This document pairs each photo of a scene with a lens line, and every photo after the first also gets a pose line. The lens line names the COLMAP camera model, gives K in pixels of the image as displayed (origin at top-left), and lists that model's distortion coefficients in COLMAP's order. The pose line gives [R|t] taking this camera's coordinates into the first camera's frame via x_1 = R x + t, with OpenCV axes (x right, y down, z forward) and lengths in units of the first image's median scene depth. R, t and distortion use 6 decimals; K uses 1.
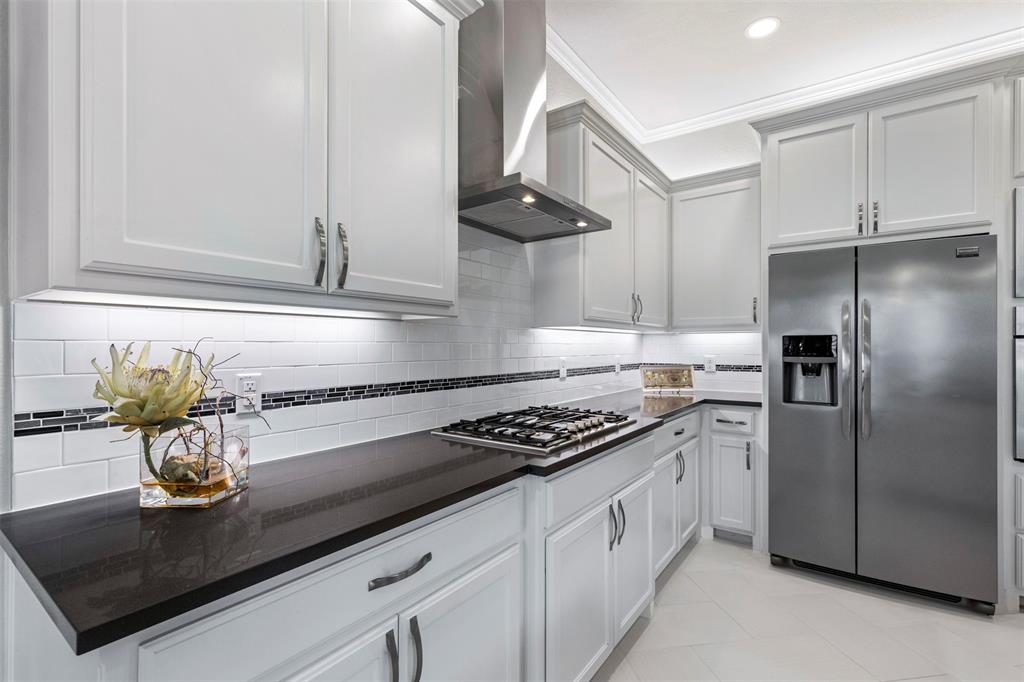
lens RADIAL K [[464.2, 0, 512.0], [0, 464.2, 344.7], [0, 0, 1]] dist [0.007023, -0.000552]
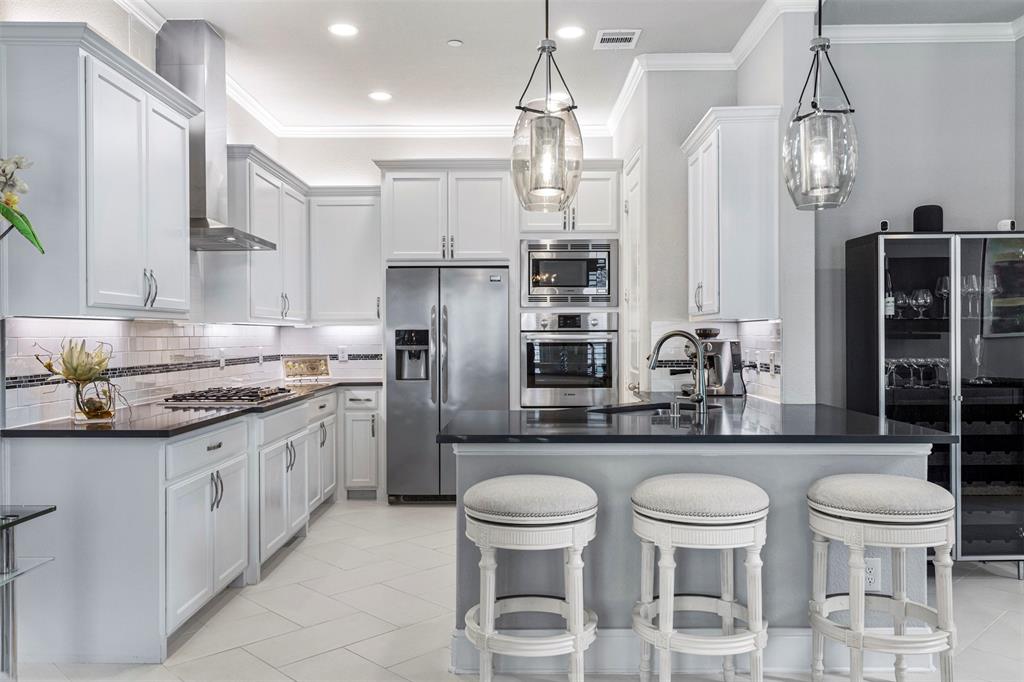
lens RADIAL K [[821.0, 0, 512.2], [0, 821.0, 340.1], [0, 0, 1]] dist [-0.014585, -0.000211]
pose [[0.815092, -0.007073, 0.579288, -0.498079], [0.002691, 0.999961, 0.008423, -0.008704], [-0.579325, -0.005307, 0.815079, -1.089668]]
